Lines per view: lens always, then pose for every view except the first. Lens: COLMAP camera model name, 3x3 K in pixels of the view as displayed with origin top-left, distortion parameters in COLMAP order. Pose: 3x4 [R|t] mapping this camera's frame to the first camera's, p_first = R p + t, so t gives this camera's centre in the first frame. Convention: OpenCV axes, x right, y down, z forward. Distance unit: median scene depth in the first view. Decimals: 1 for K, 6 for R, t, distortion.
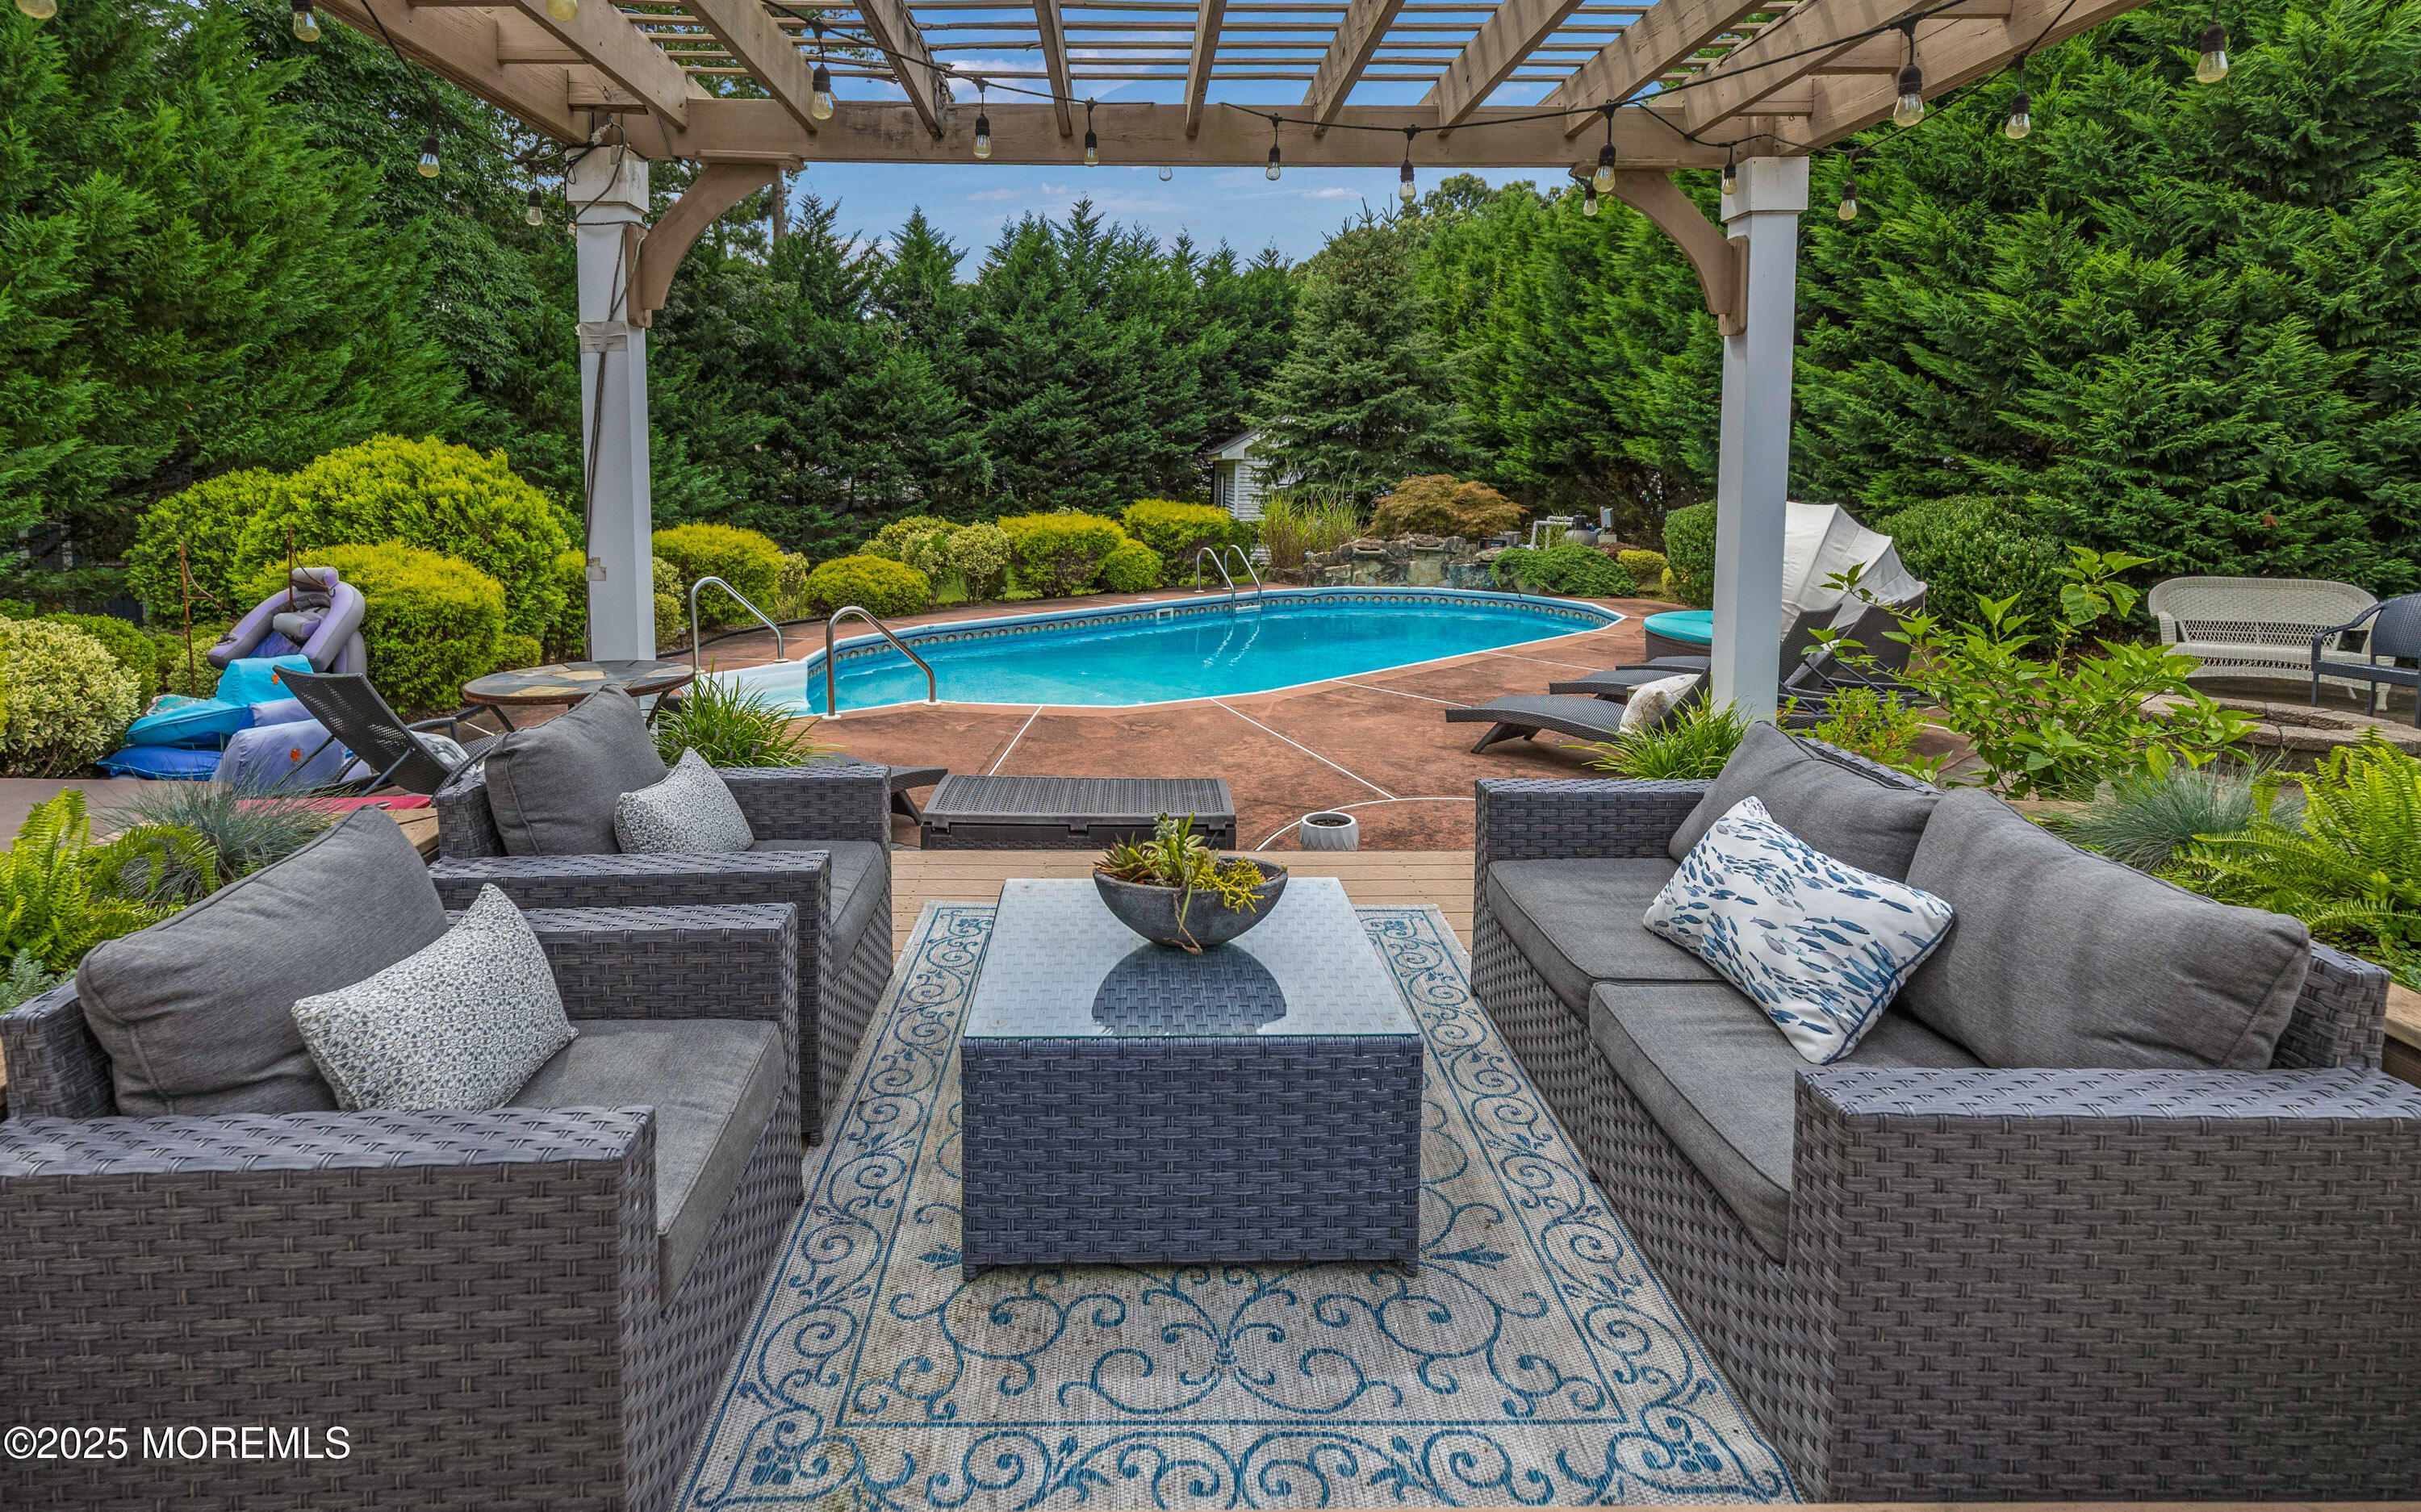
lens RADIAL K [[1187.2, 0, 1096.3], [0, 1187.2, 544.2], [0, 0, 1]] dist [0.011939, -0.005251]
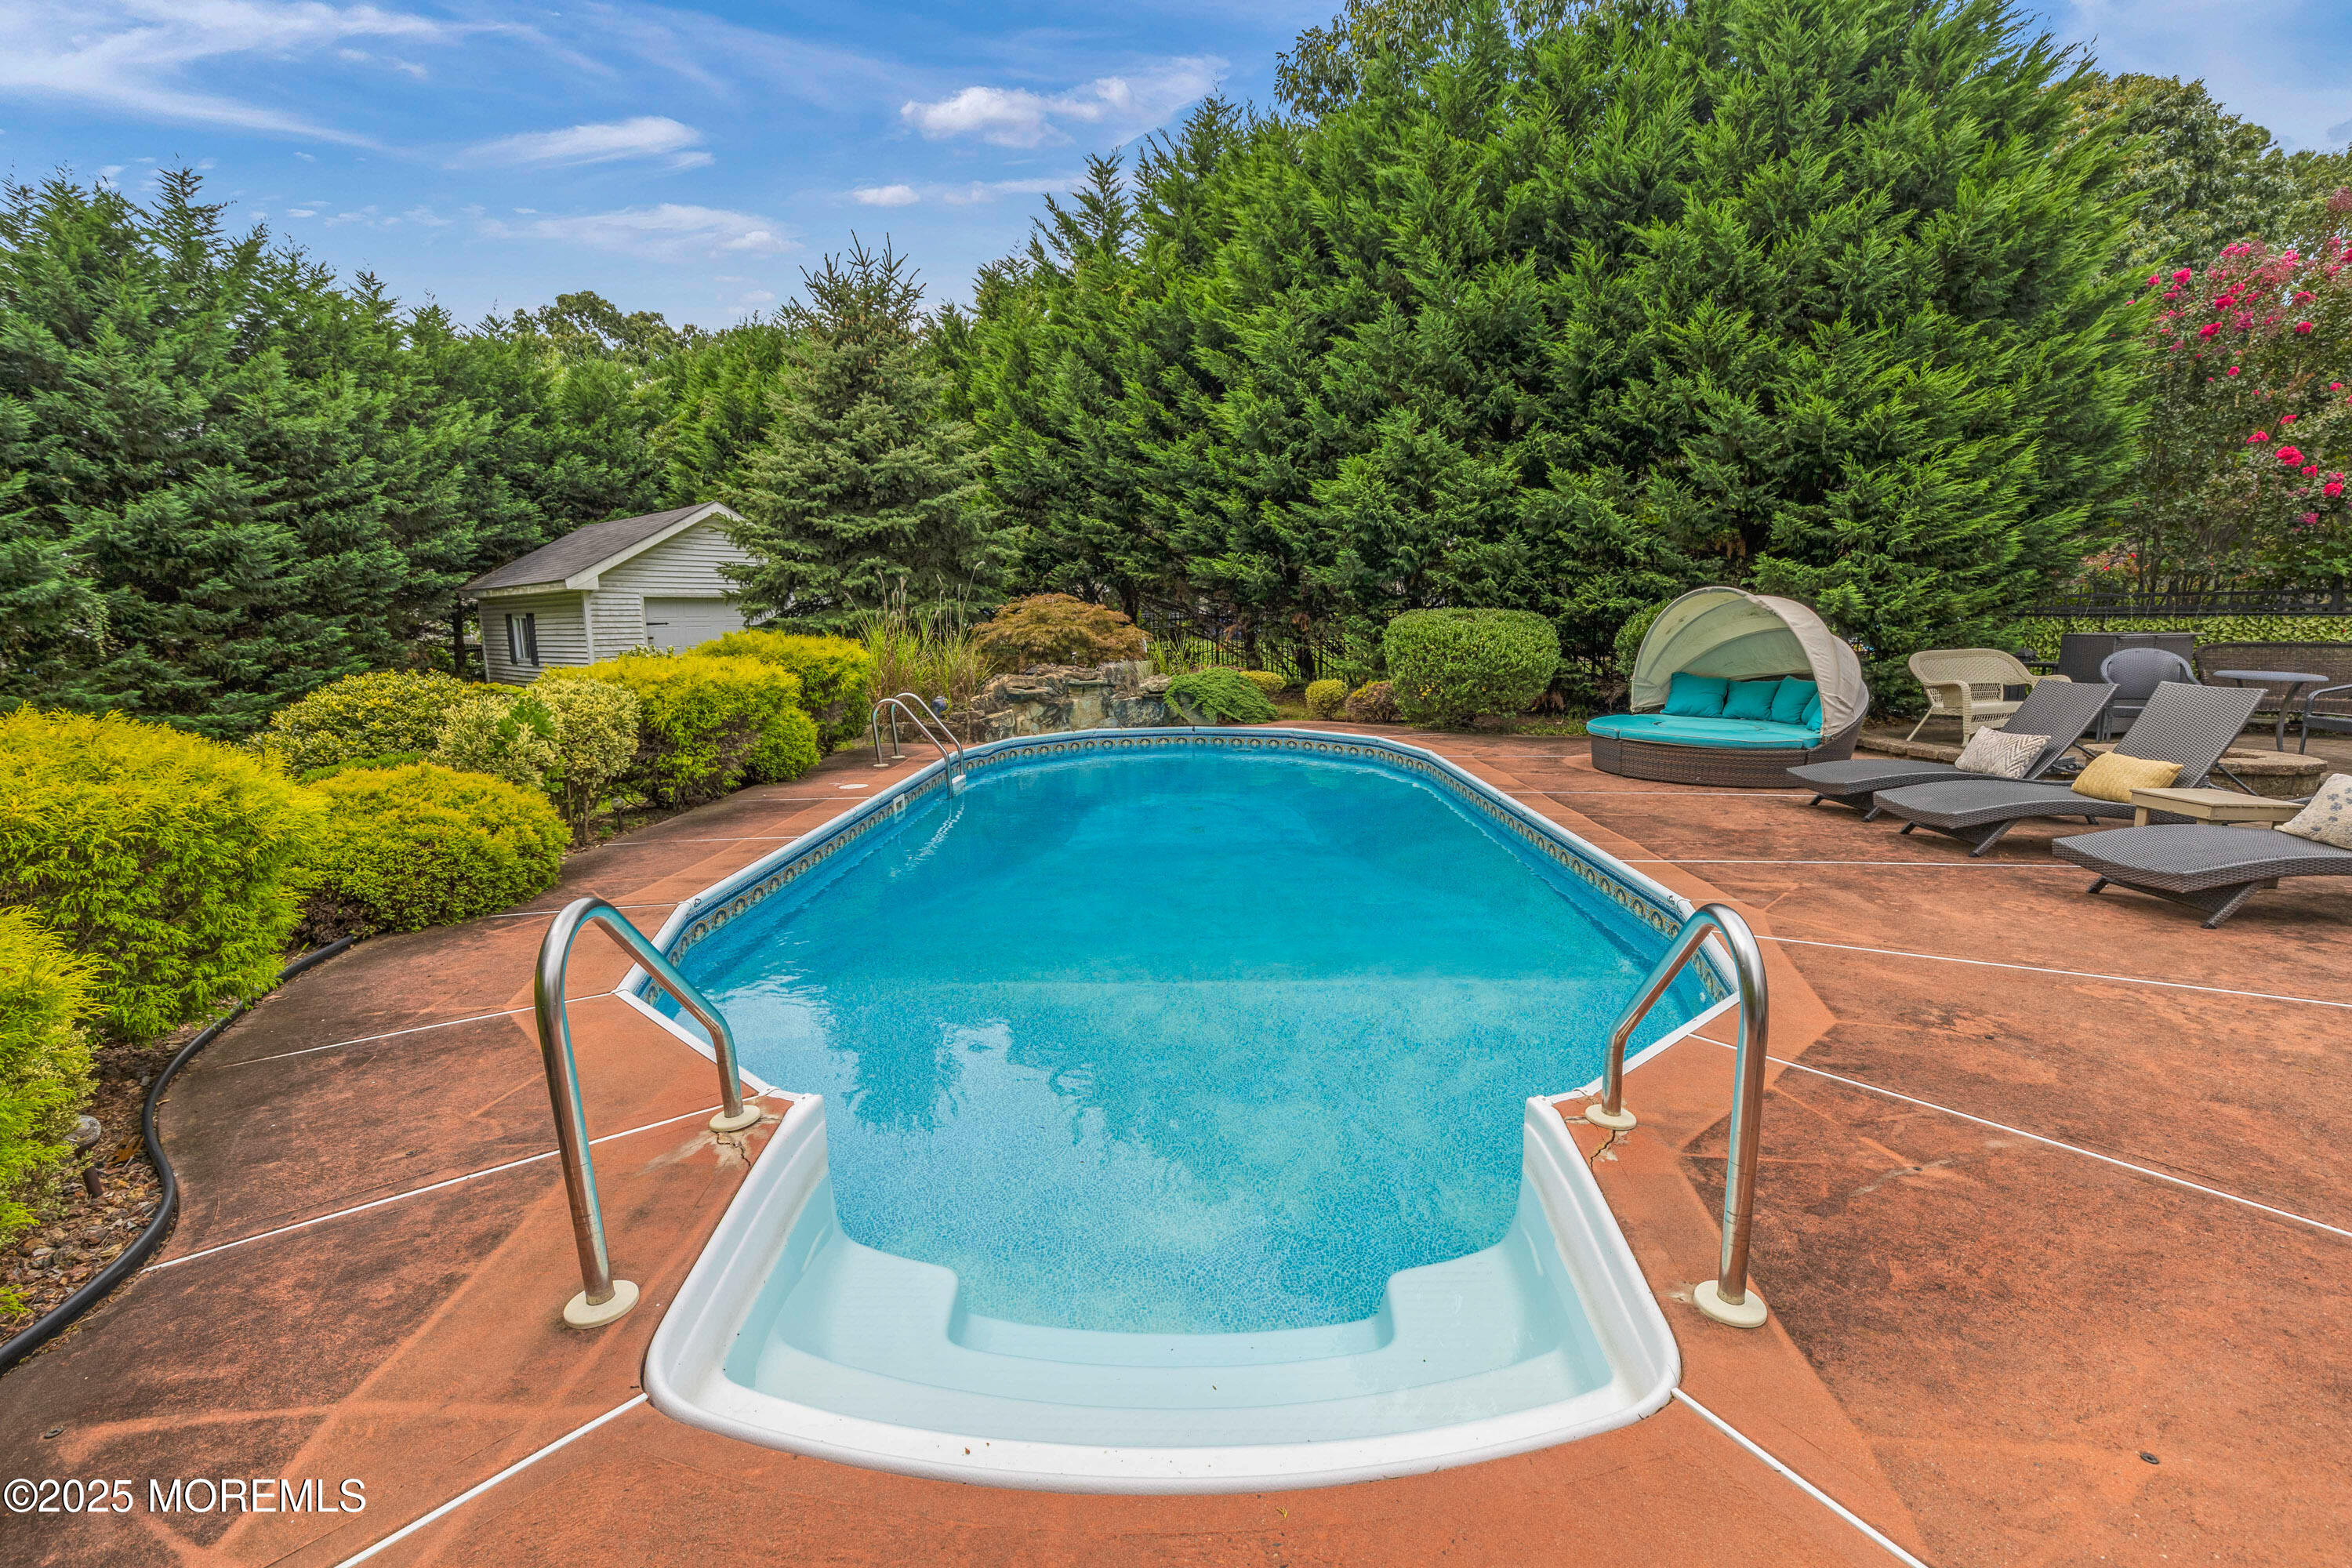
lens RADIAL K [[1083.0, 0, 1178.3], [0, 1083.0, 798.1], [0, 0, 1]] dist [0.003238, 0.000558]
pose [[0.668827, -0.137574, 0.730578, -0.242582], [0.066596, 0.989864, 0.125434, -0.007048], [-0.740429, -0.035240, 0.671210, 0.460957]]
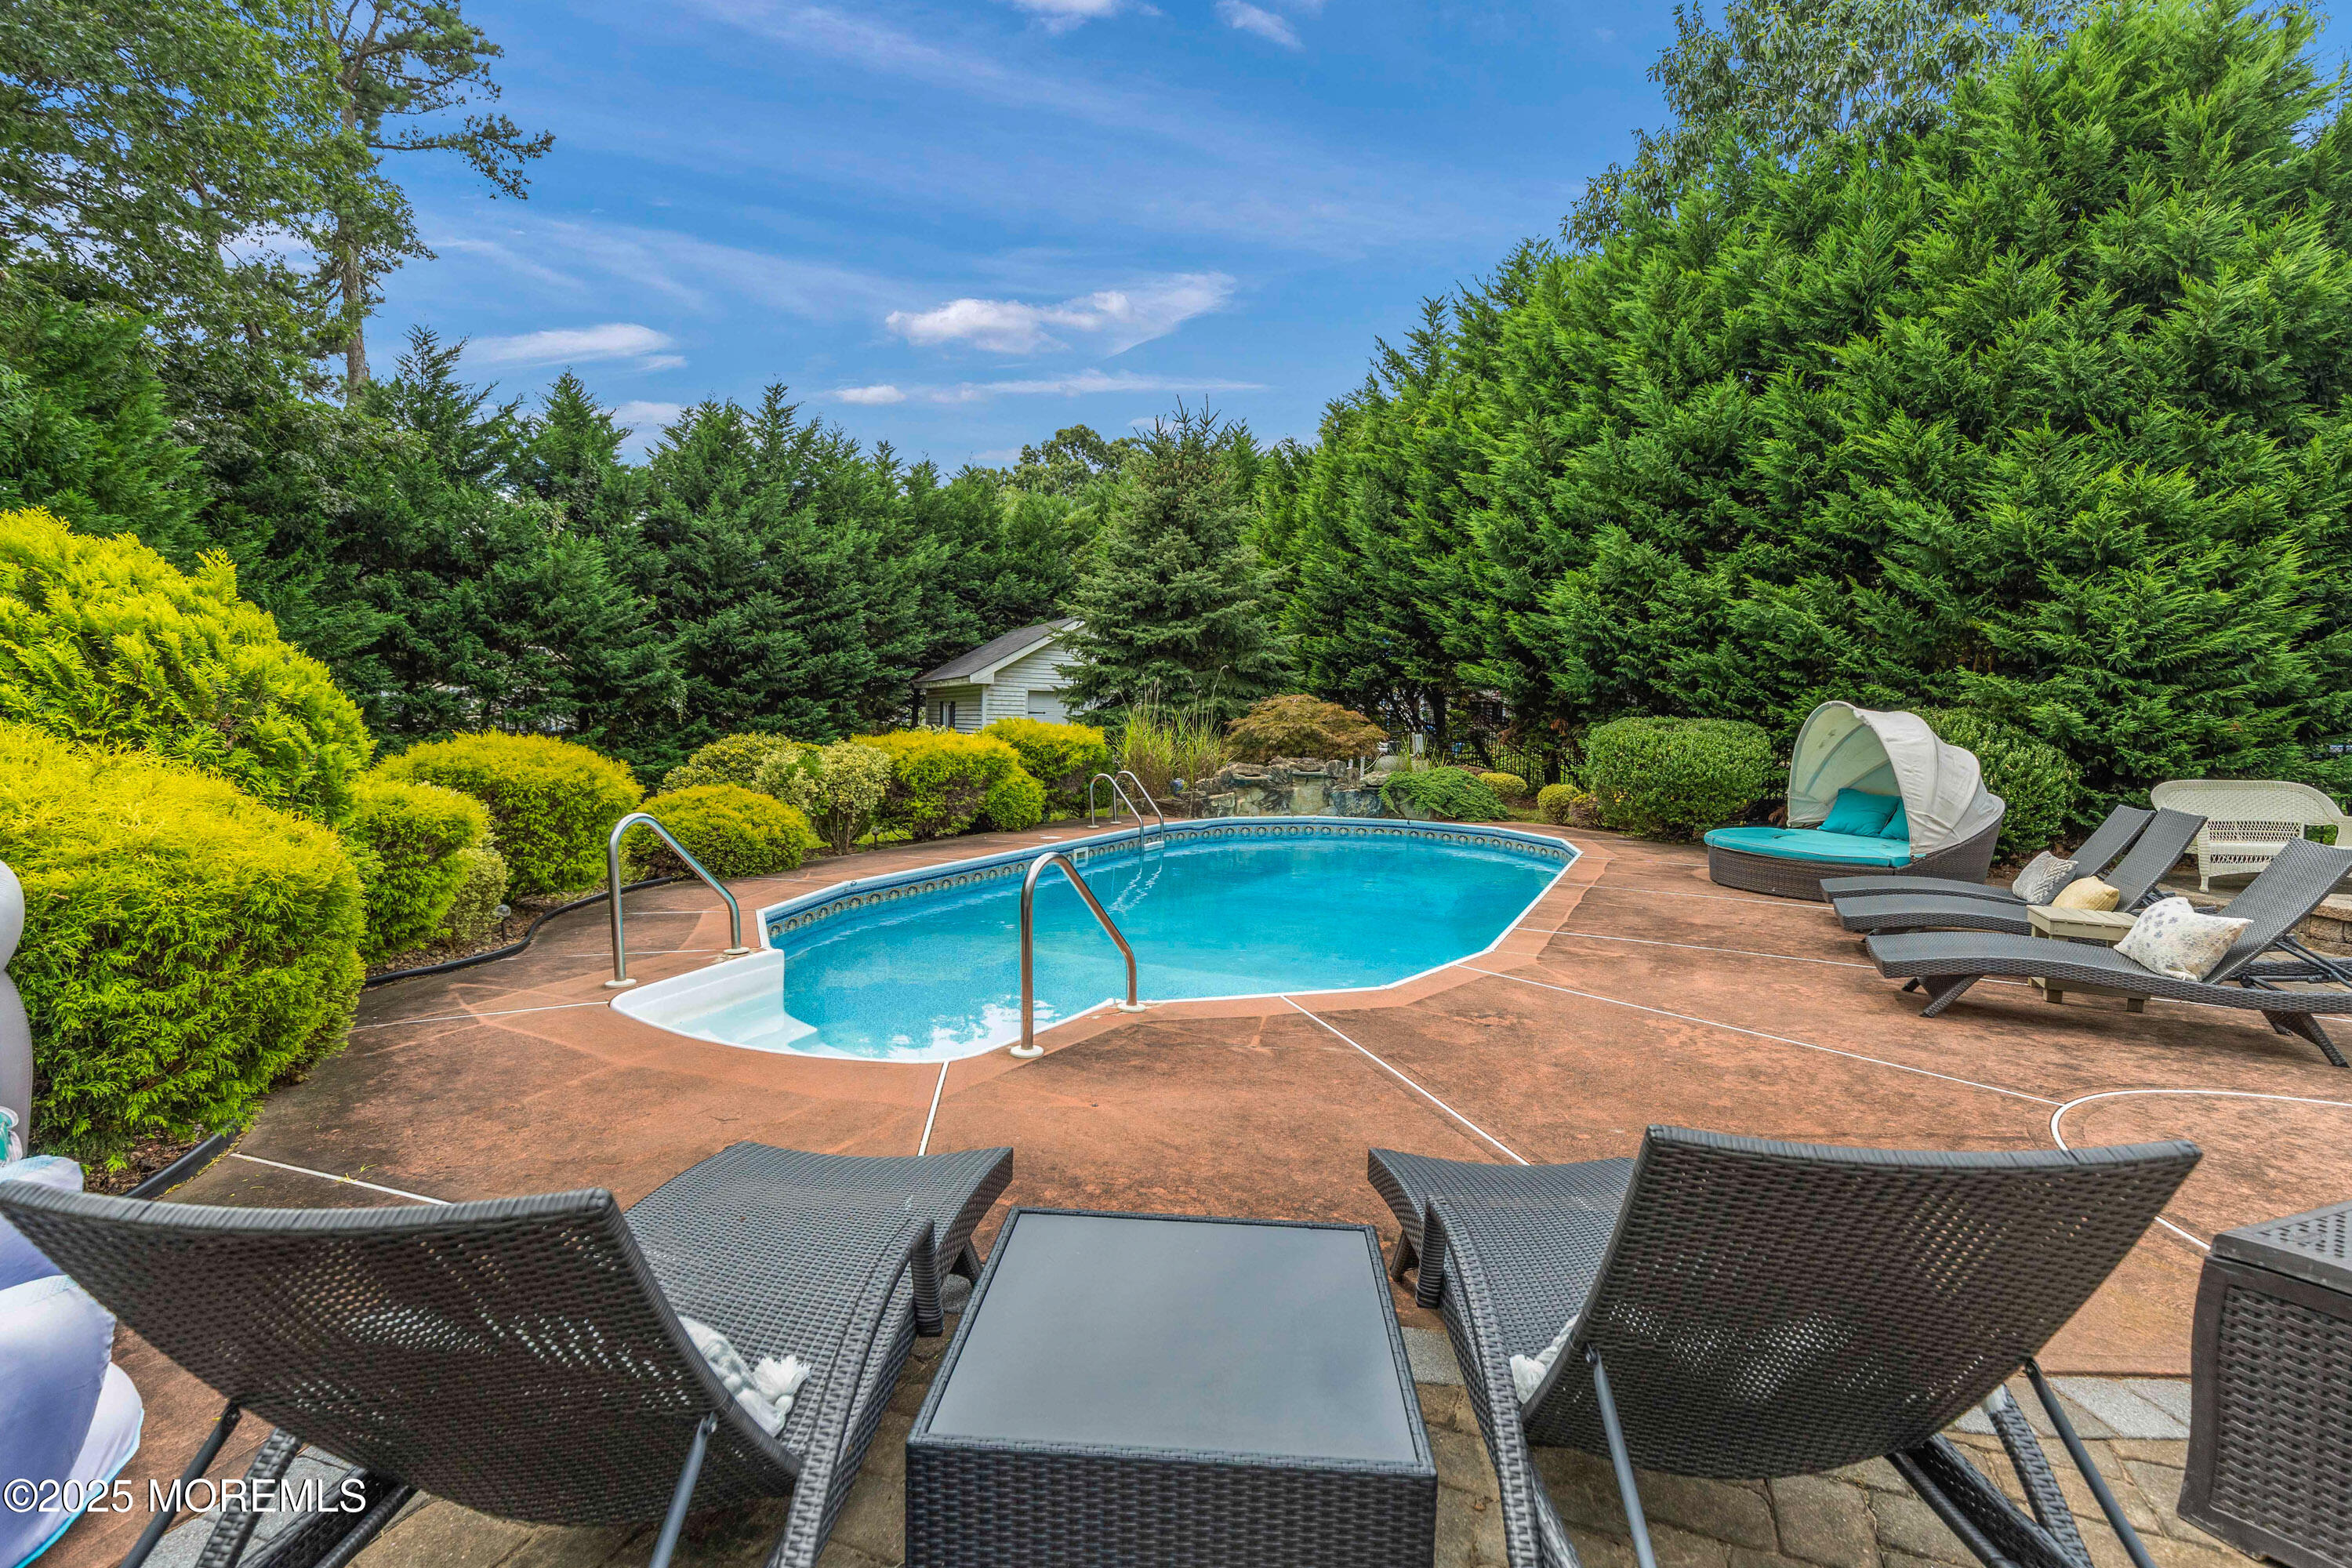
lens RADIAL K [[1144.6, 0, 1148.1], [0, 1144.6, 805.2], [0, 0, 1]] dist [0.005564, 0.000890]
pose [[0.919048, -0.020132, 0.393632, -0.191068], [0.013419, 0.999714, 0.019799, 0.009751], [-0.393918, -0.012914, 0.919055, 0.240202]]
